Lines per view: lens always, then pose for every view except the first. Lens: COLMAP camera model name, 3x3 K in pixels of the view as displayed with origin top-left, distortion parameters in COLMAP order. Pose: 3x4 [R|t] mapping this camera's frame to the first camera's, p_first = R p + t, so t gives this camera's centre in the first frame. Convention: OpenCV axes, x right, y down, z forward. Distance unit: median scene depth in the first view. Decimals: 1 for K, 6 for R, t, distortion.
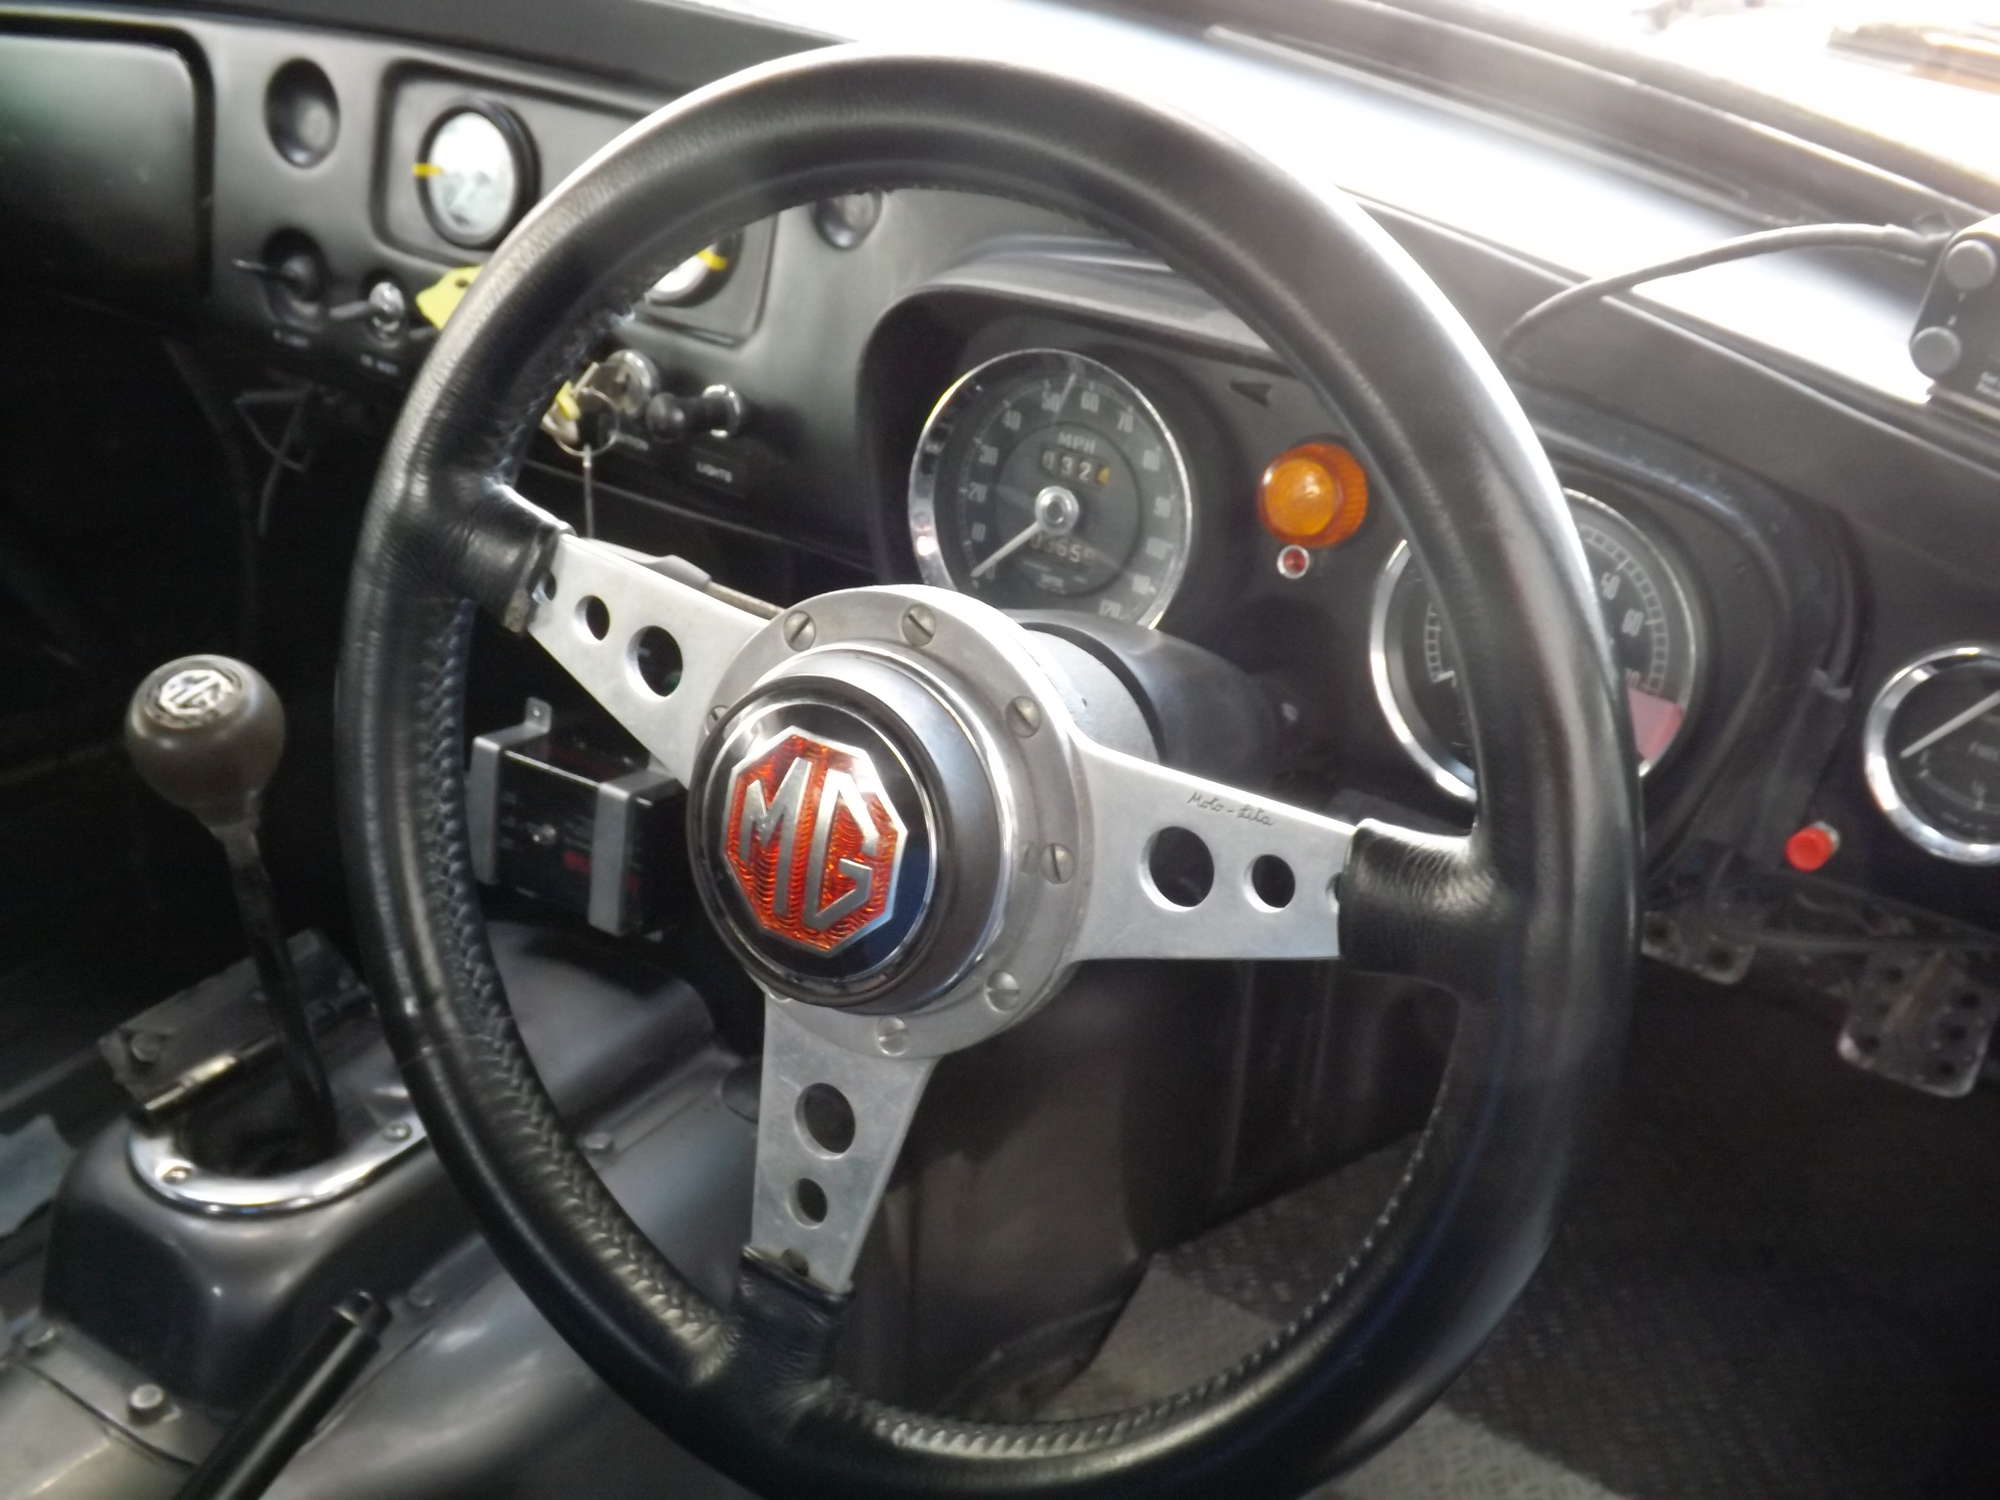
lens RADIAL K [[2394.6, 0, 1011.3], [0, 2394.6, 734.8], [0, 0, 1]] dist [0.038559, 0.000000]
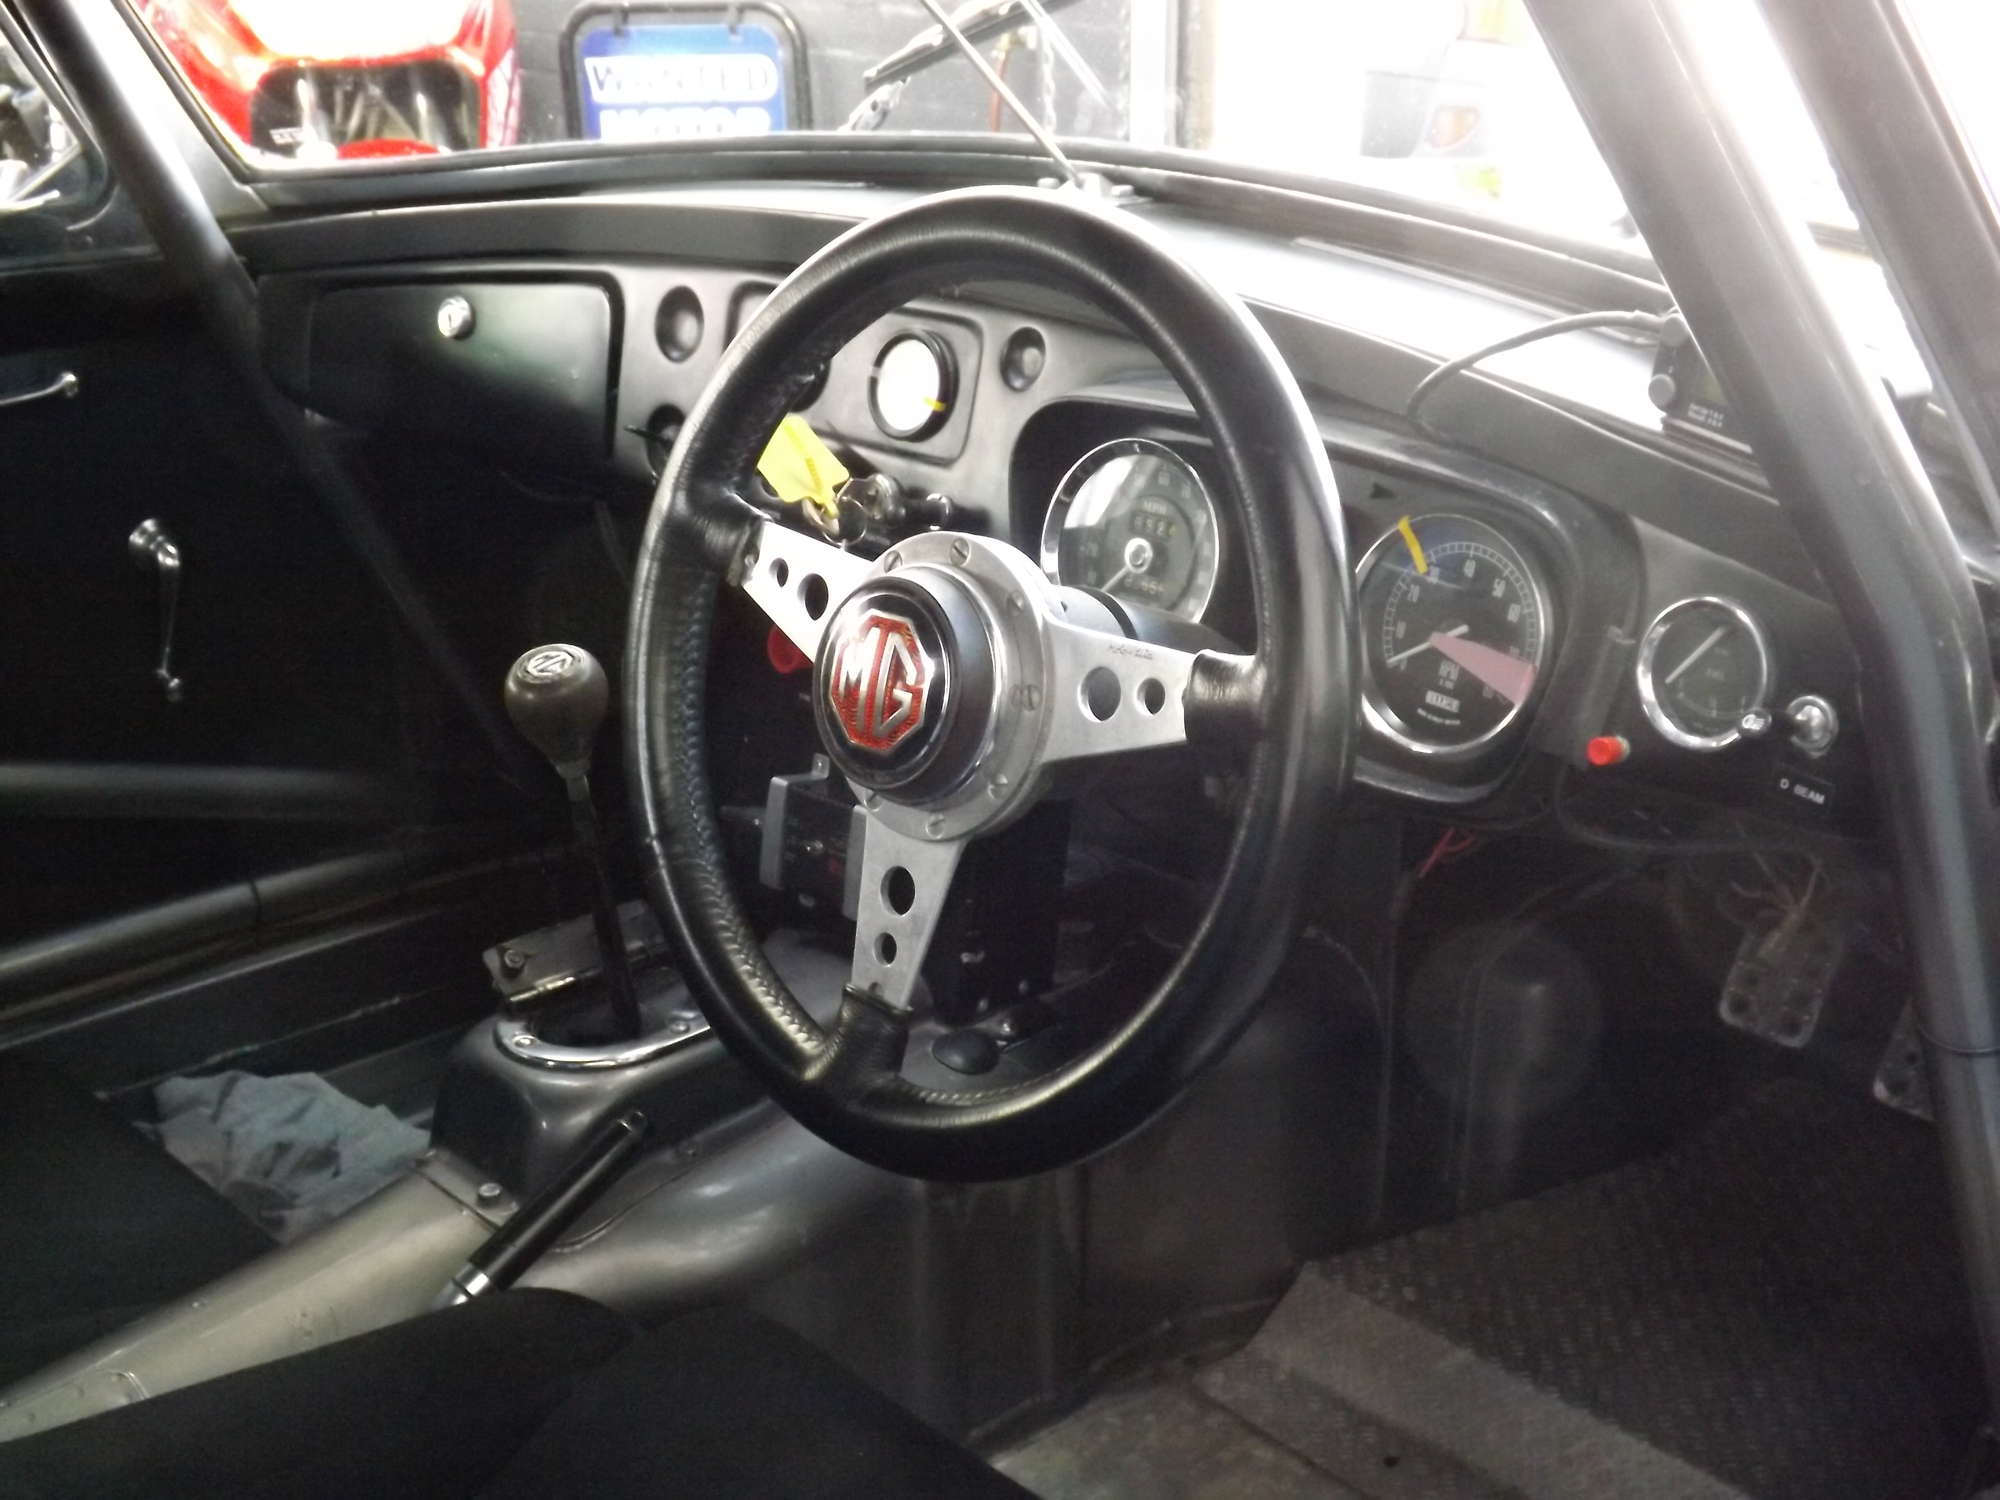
lens RADIAL K [[2394.6, 0, 993.7], [0, 2394.6, 759.9], [0, 0, 1]] dist [0.038559, 0.000000]
pose [[0.978380, 0.027243, -0.205015, 0.236080], [-0.056322, 0.988917, -0.137371, 0.231595], [0.199000, 0.145948, 0.969071, -0.375821]]
